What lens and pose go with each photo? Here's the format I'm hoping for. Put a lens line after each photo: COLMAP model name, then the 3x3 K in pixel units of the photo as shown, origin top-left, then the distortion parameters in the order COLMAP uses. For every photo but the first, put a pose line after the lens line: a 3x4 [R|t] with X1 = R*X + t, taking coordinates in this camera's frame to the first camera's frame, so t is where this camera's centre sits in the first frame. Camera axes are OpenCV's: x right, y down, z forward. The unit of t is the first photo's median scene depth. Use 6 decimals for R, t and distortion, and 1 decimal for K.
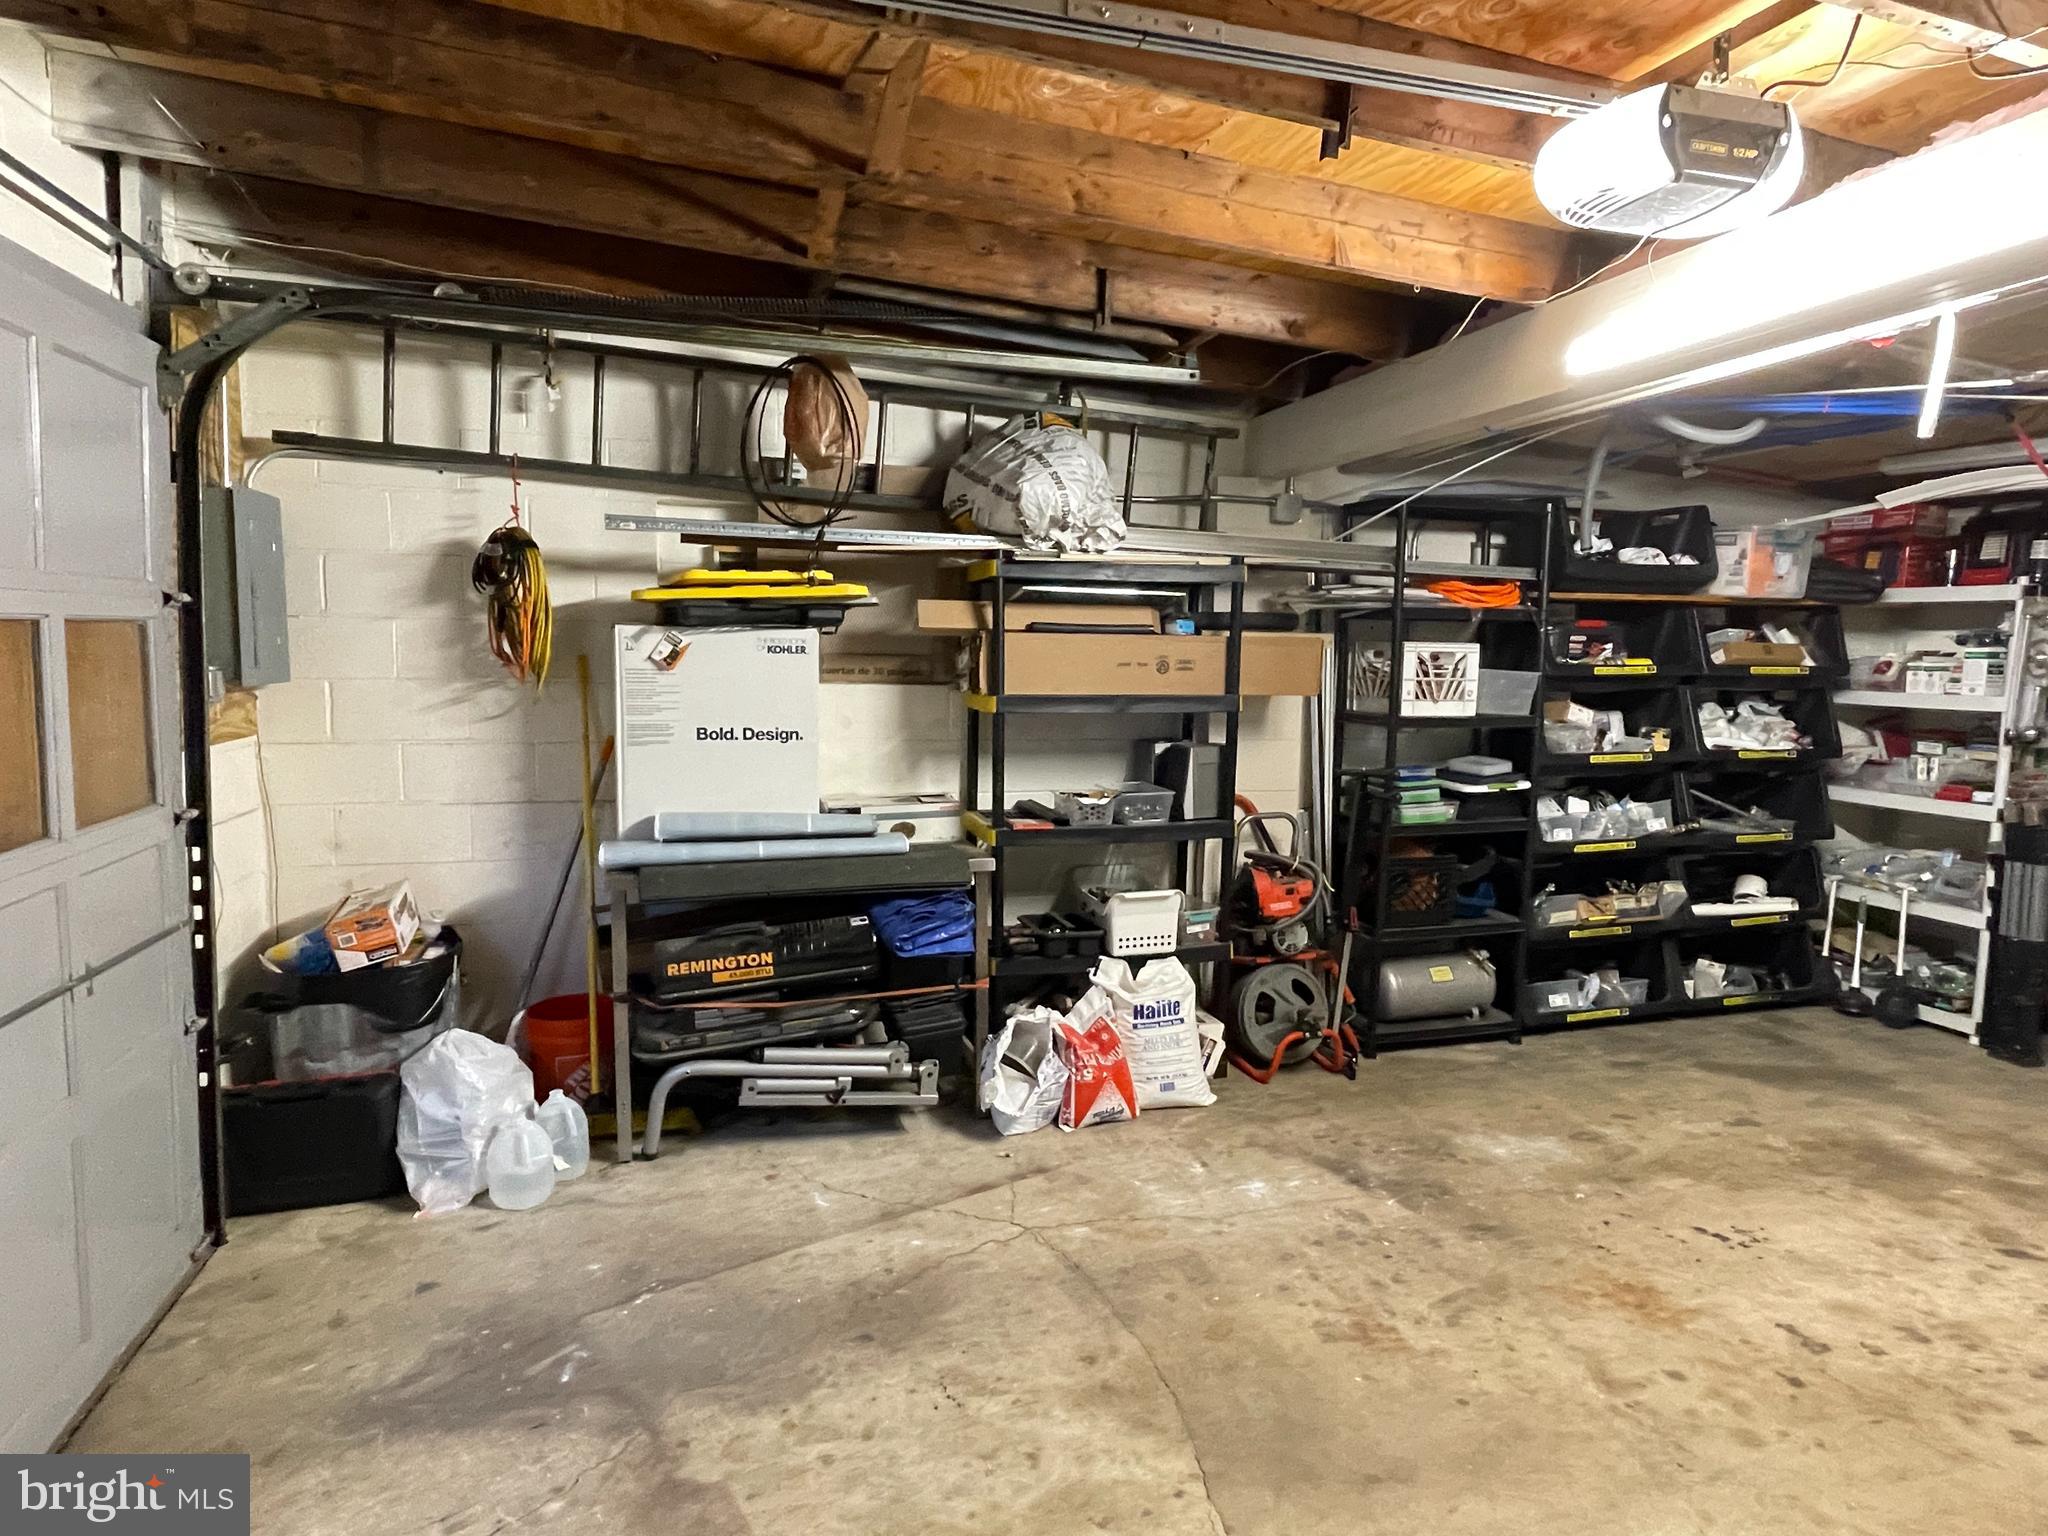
lens RADIAL K [[1141.1, 0, 1018.8], [0, 1141.1, 762.5], [0, 0, 1]] dist [-0.001417, -0.000201]
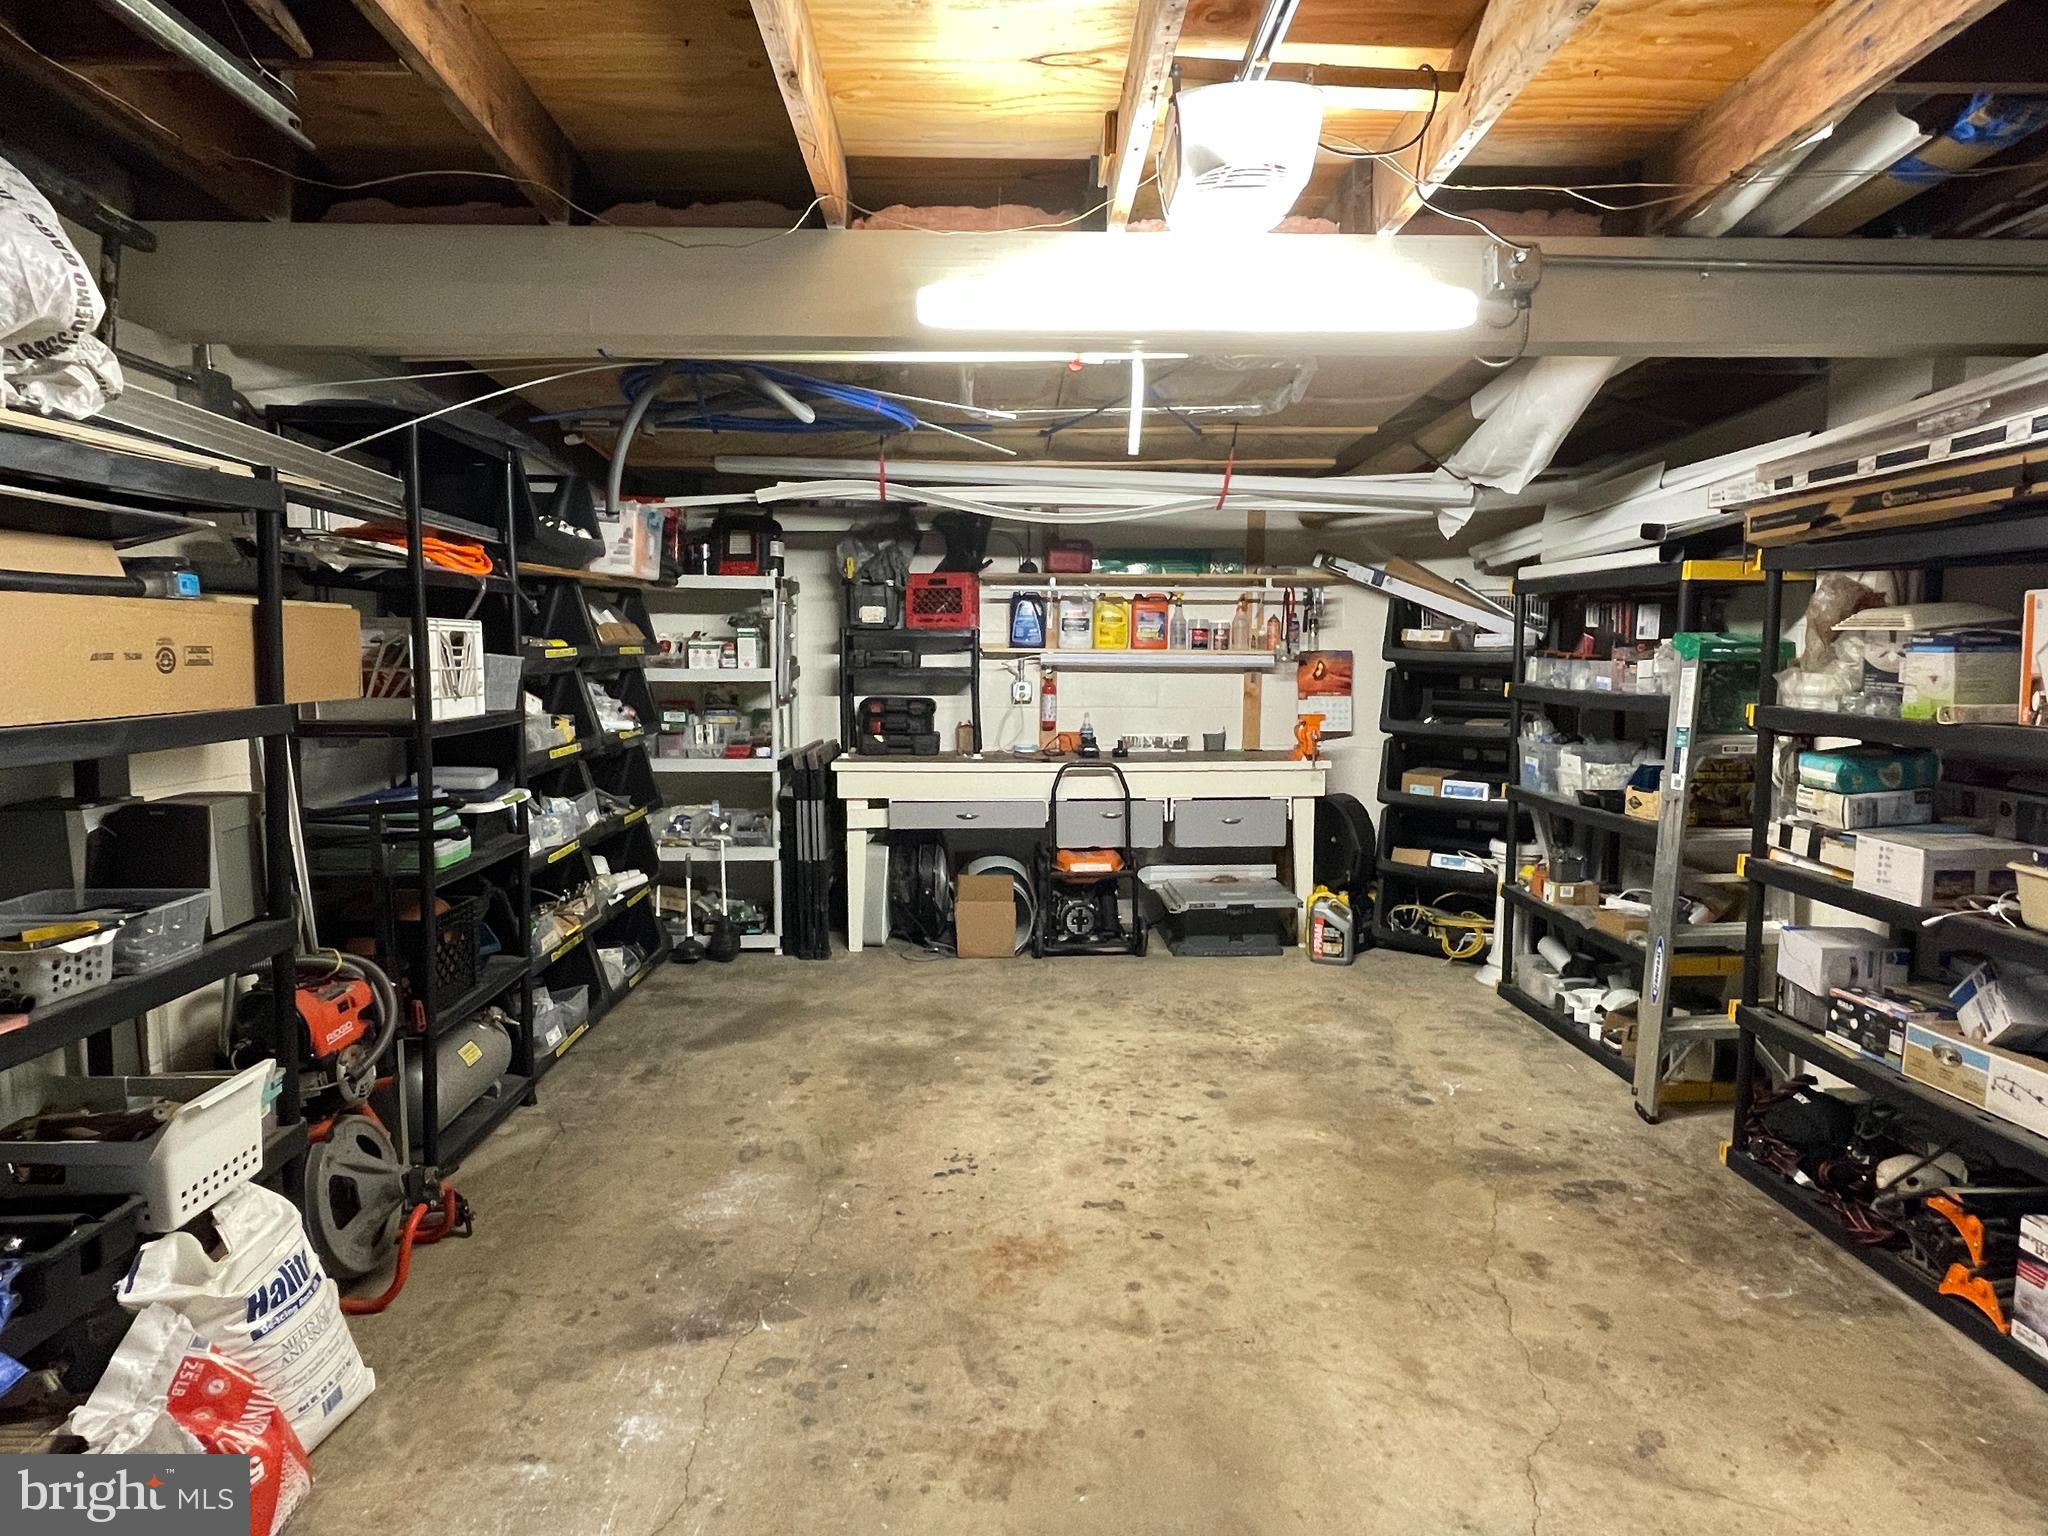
lens RADIAL K [[1141.1, 0, 1018.8], [0, 1141.1, 762.5], [0, 0, 1]] dist [-0.001417, -0.000201]
pose [[0.255917, -0.110615, 0.960349, -0.289455], [0.098831, 0.991220, 0.087834, -0.045237], [-0.961633, 0.072434, 0.264602, 0.498726]]
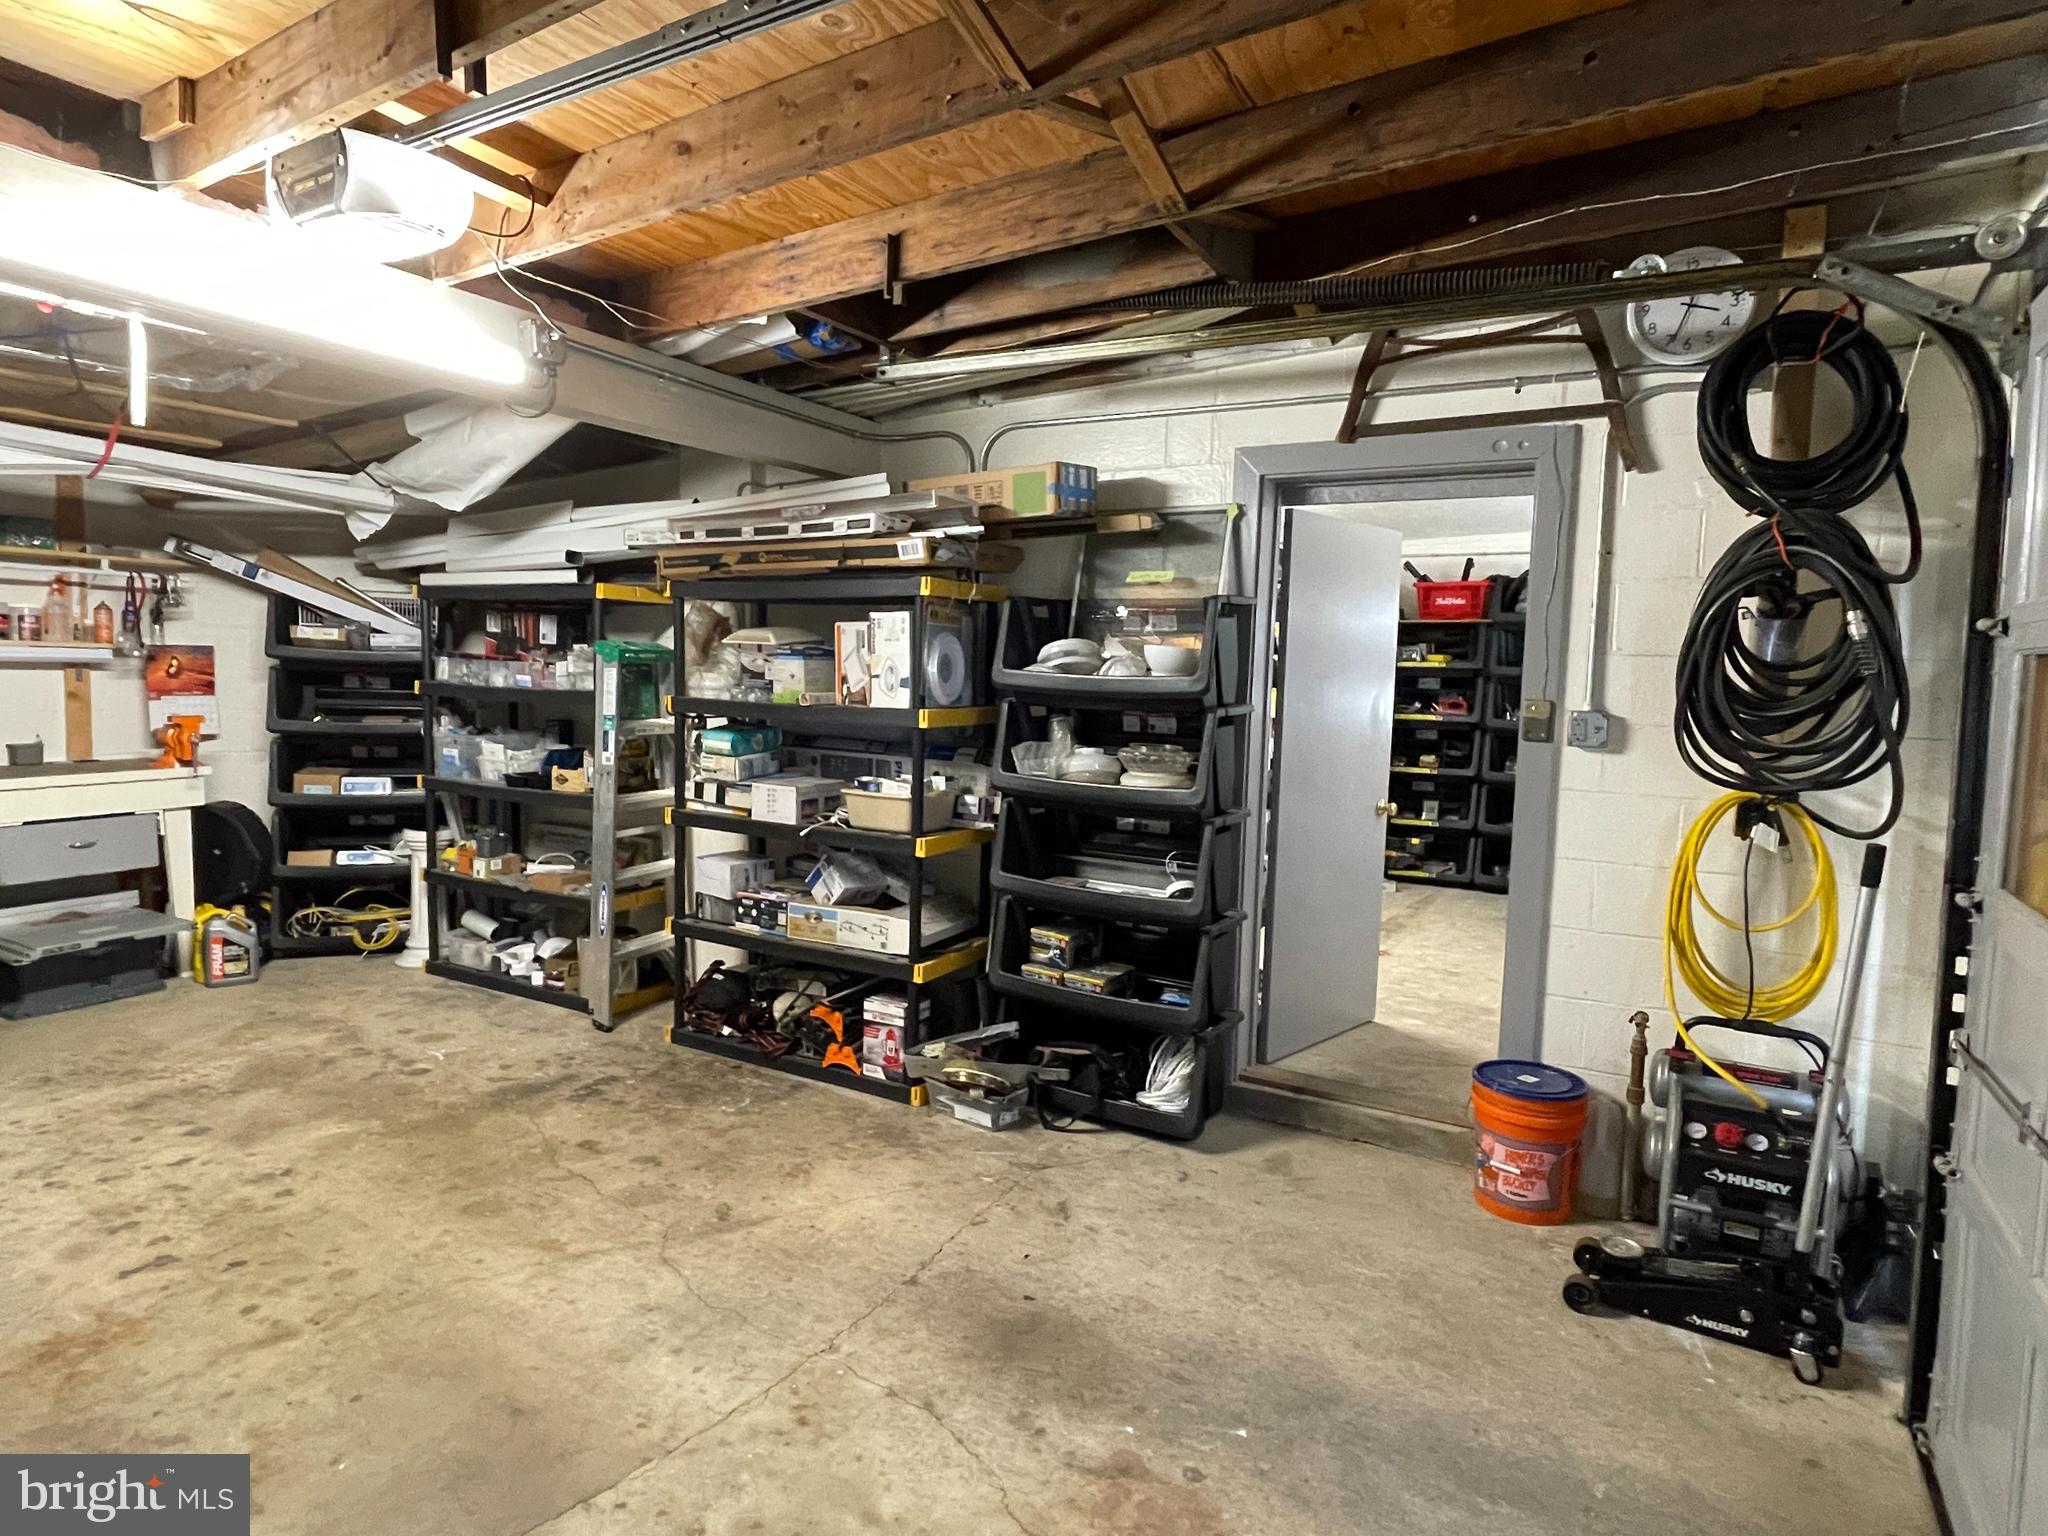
lens RADIAL K [[1141.1, 0, 1018.8], [0, 1141.1, 762.5], [0, 0, 1]] dist [-0.001417, -0.000201]
pose [[-0.694389, -0.091703, 0.713733, -0.394515], [0.036116, 0.986156, 0.161842, -0.065542], [-0.718693, 0.138159, -0.681464, 0.727378]]
